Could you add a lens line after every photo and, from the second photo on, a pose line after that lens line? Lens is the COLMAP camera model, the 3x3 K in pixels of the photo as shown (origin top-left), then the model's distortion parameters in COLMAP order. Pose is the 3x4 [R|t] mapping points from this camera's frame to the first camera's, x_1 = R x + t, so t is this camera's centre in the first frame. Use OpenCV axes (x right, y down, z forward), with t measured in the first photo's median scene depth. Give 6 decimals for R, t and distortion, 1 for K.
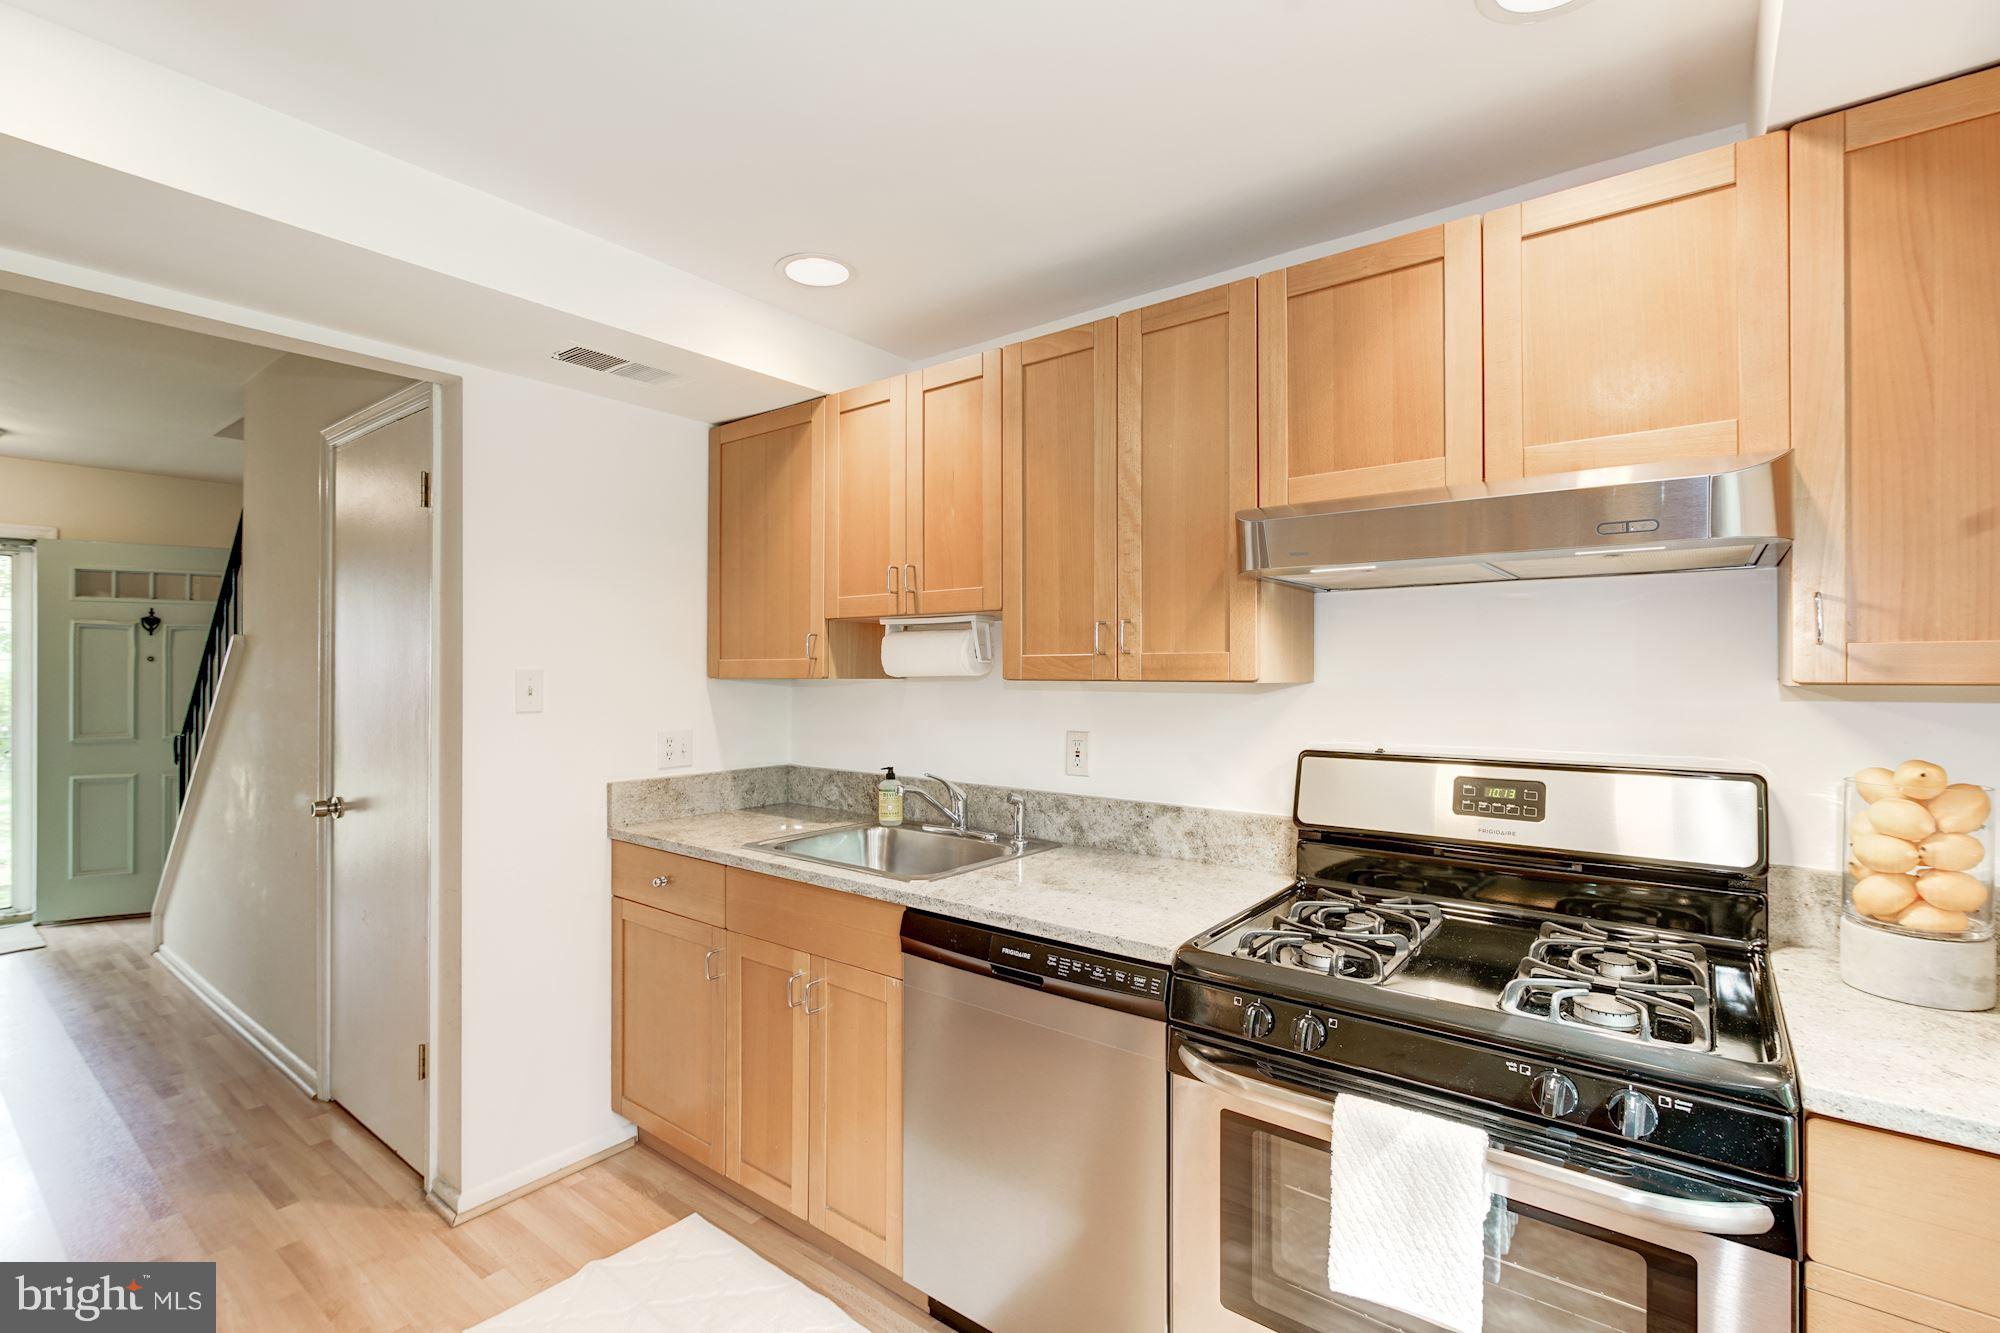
lens RADIAL K [[901.0, 0, 1000.0], [0, 901.0, 666.5], [0, 0, 1]] dist [-0.001063, 0.000766]
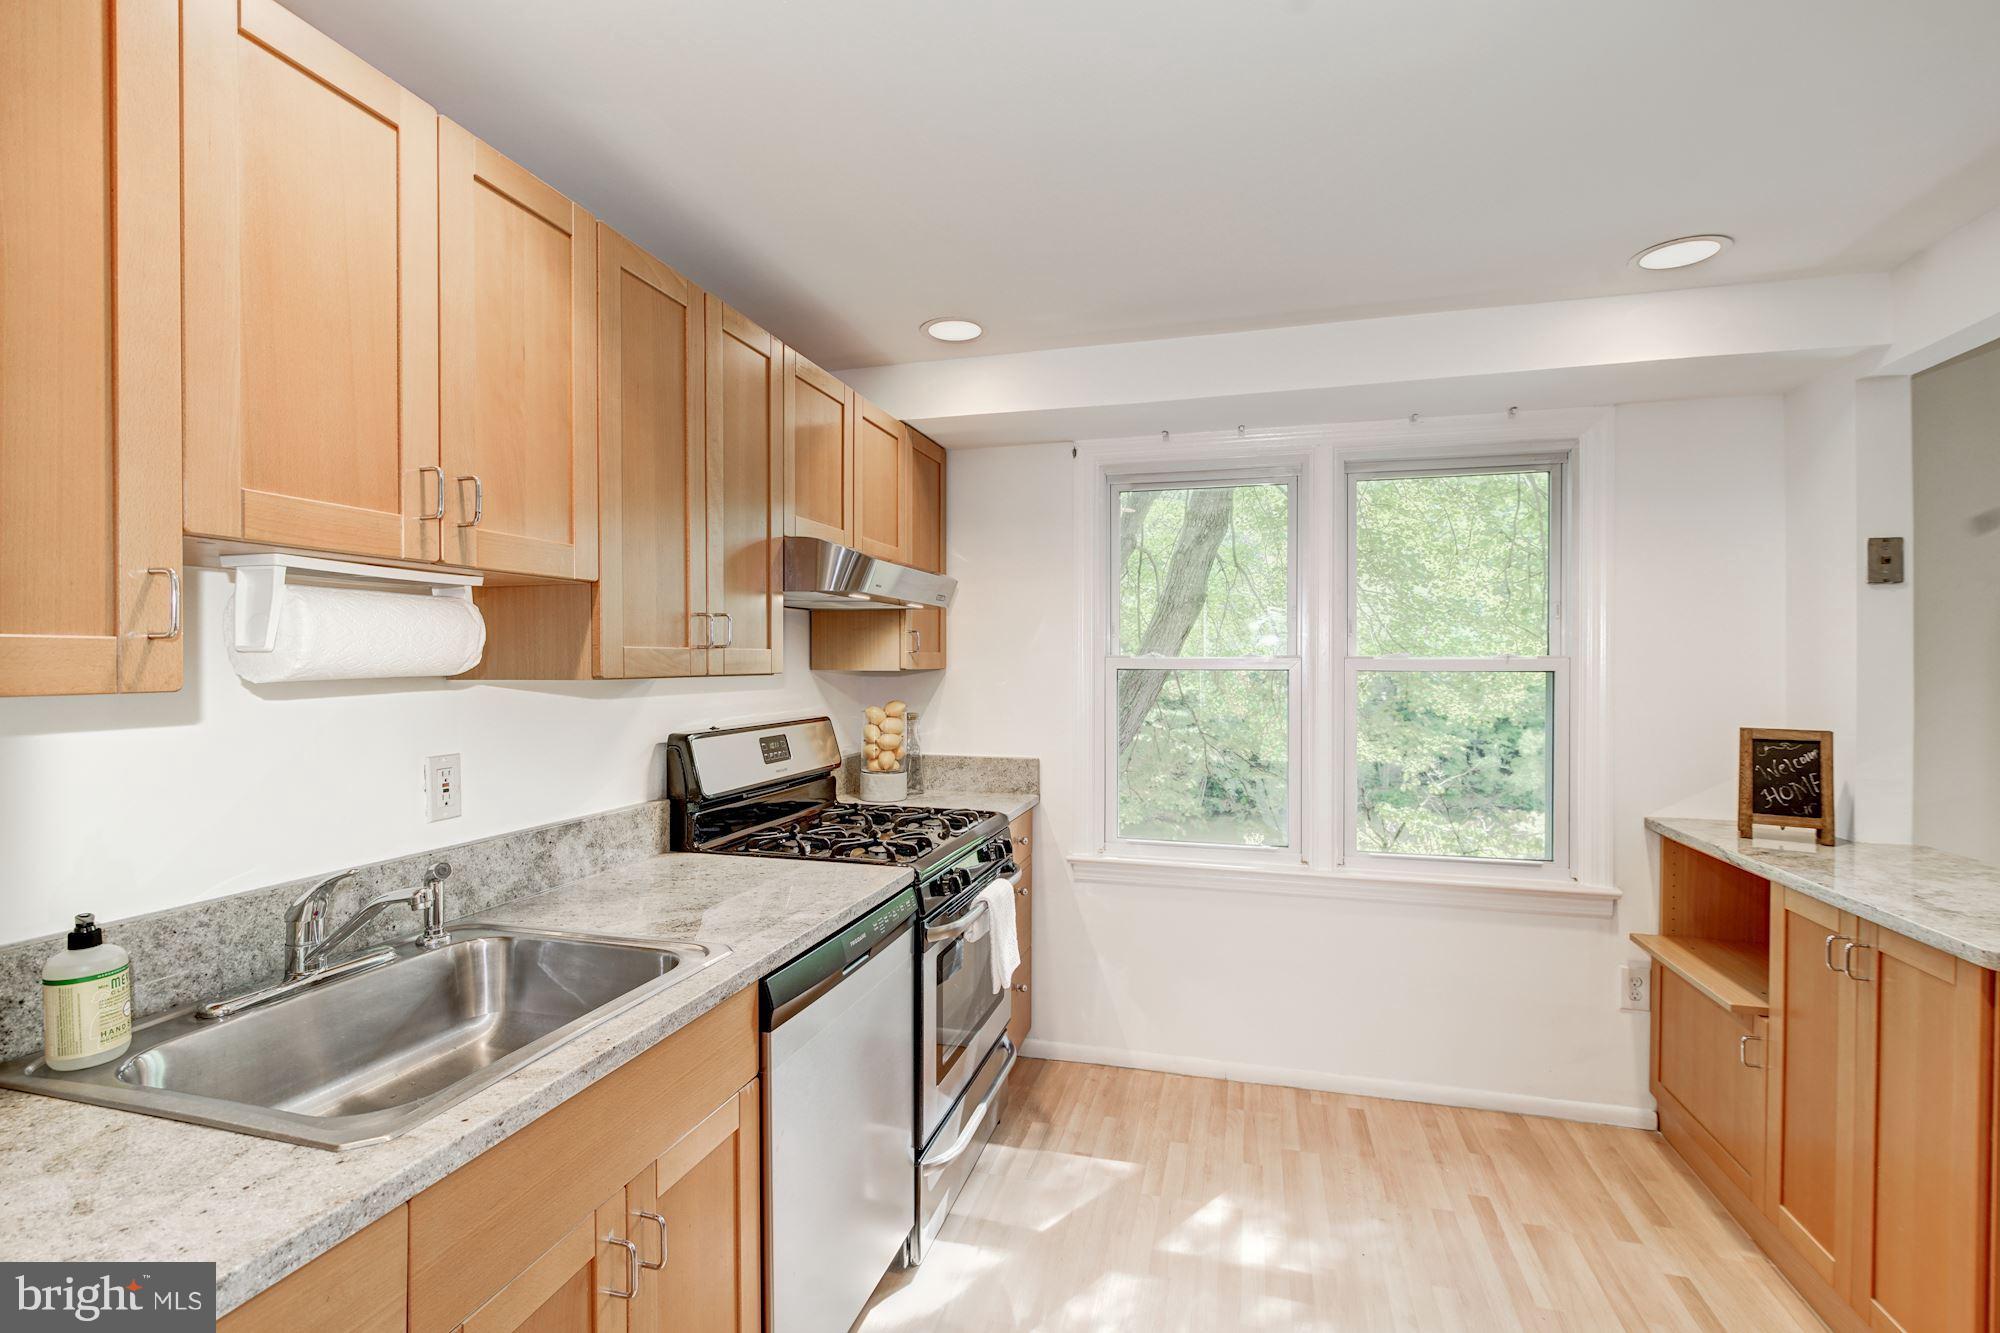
lens RADIAL K [[901.0, 0, 1000.0], [0, 901.0, 666.5], [0, 0, 1]] dist [-0.001063, 0.000766]
pose [[-0.373801, -0.008647, 0.927468, -0.886524], [-0.007974, 0.999950, 0.006110, -0.003072], [-0.927474, -0.005111, -0.373852, 1.092272]]
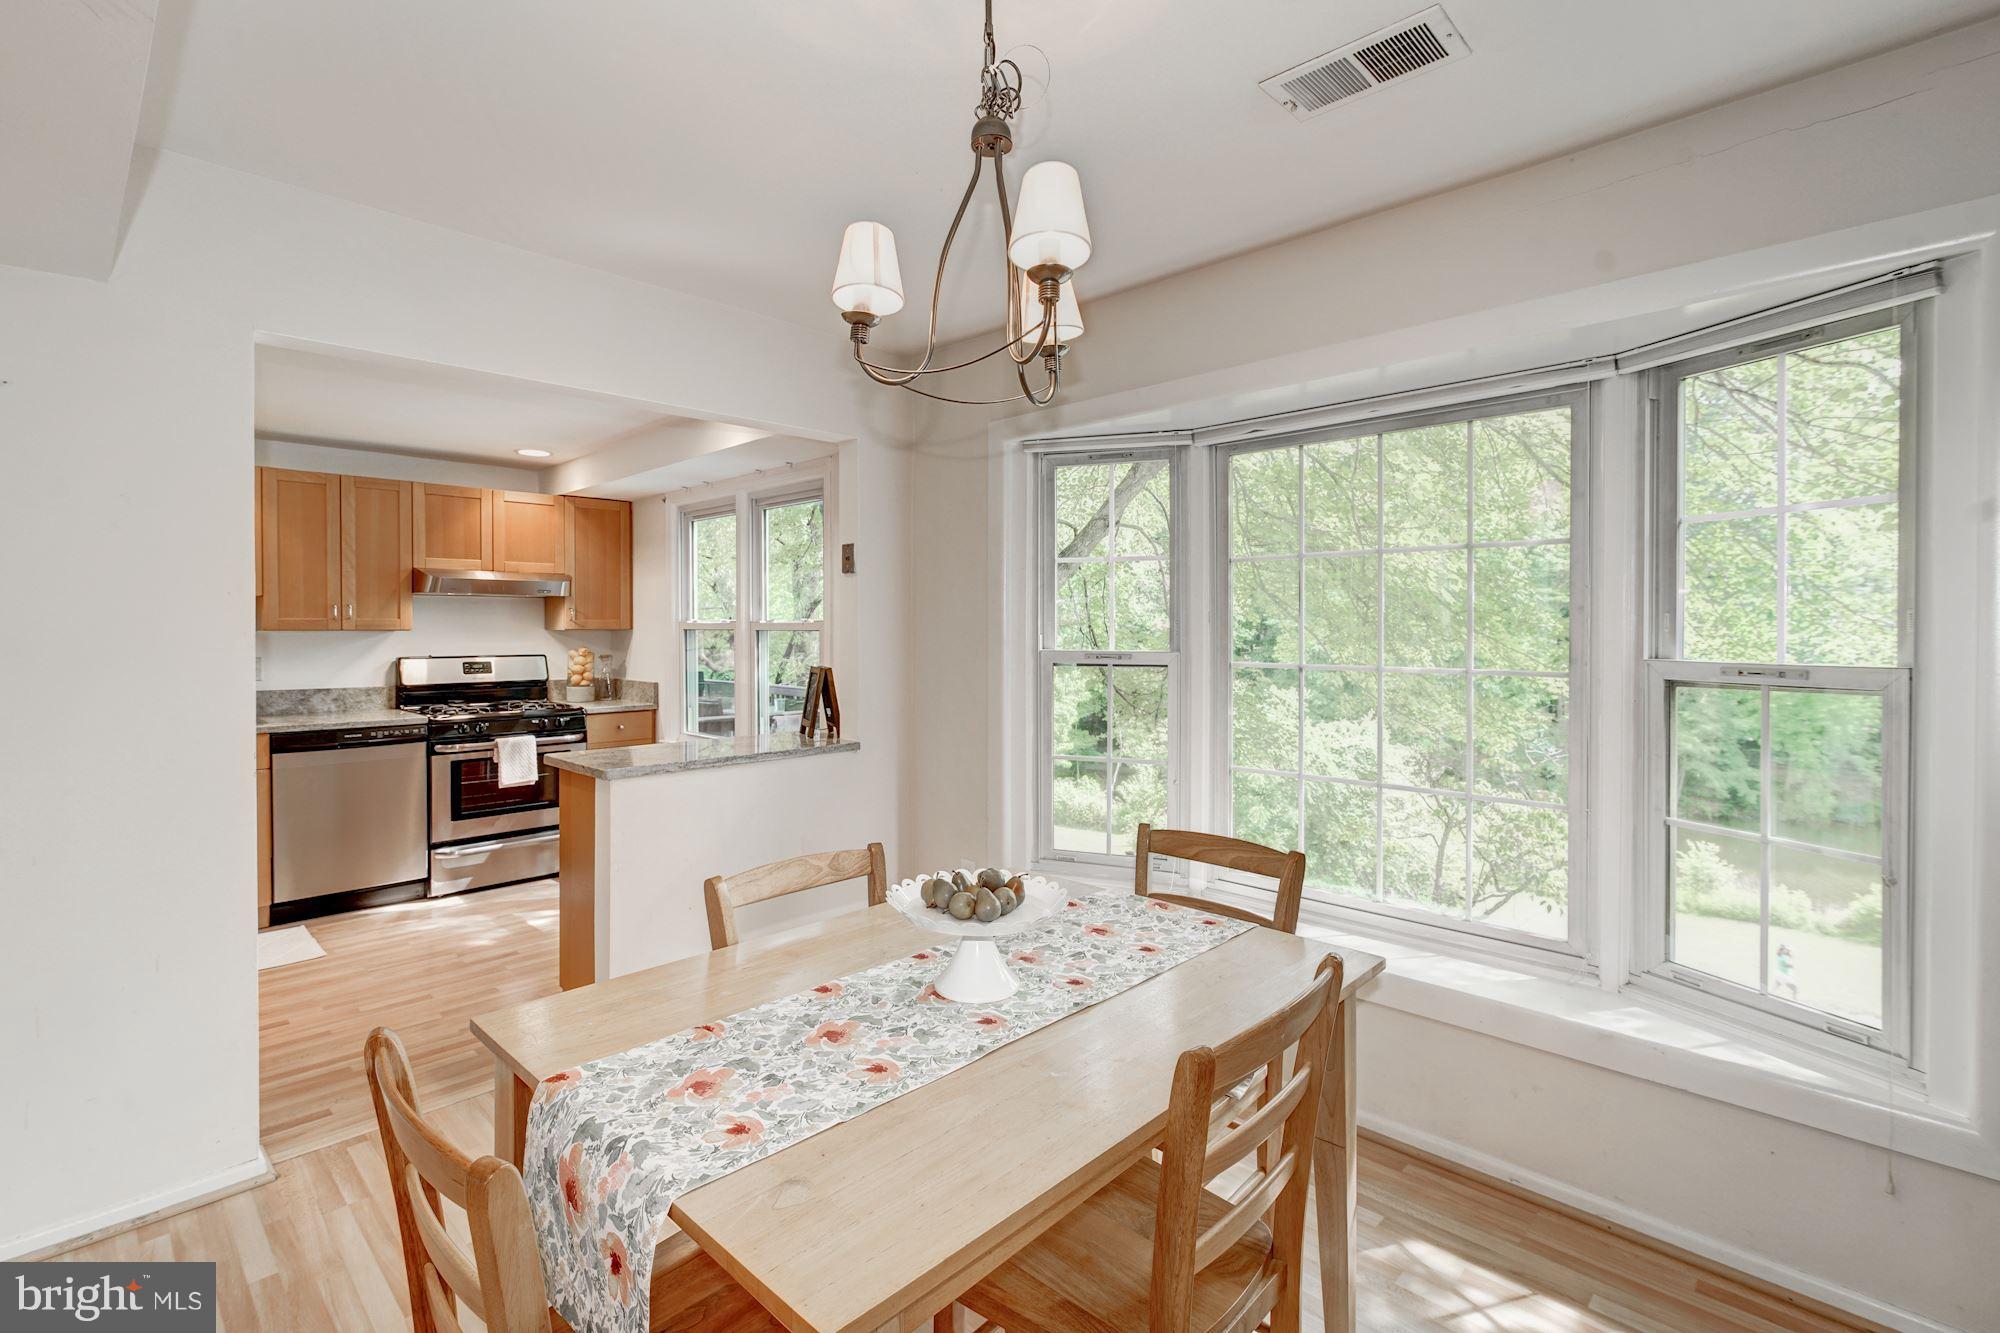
lens RADIAL K [[918.1, 0, 996.7], [0, 918.1, 631.7], [0, 0, 1]] dist [-0.000373, 0.000116]
pose [[0.115752, -0.006098, 0.993259, -2.101354], [-0.005275, 0.999963, 0.006754, -0.006163], [-0.993264, -0.006021, 0.115716, -0.999366]]
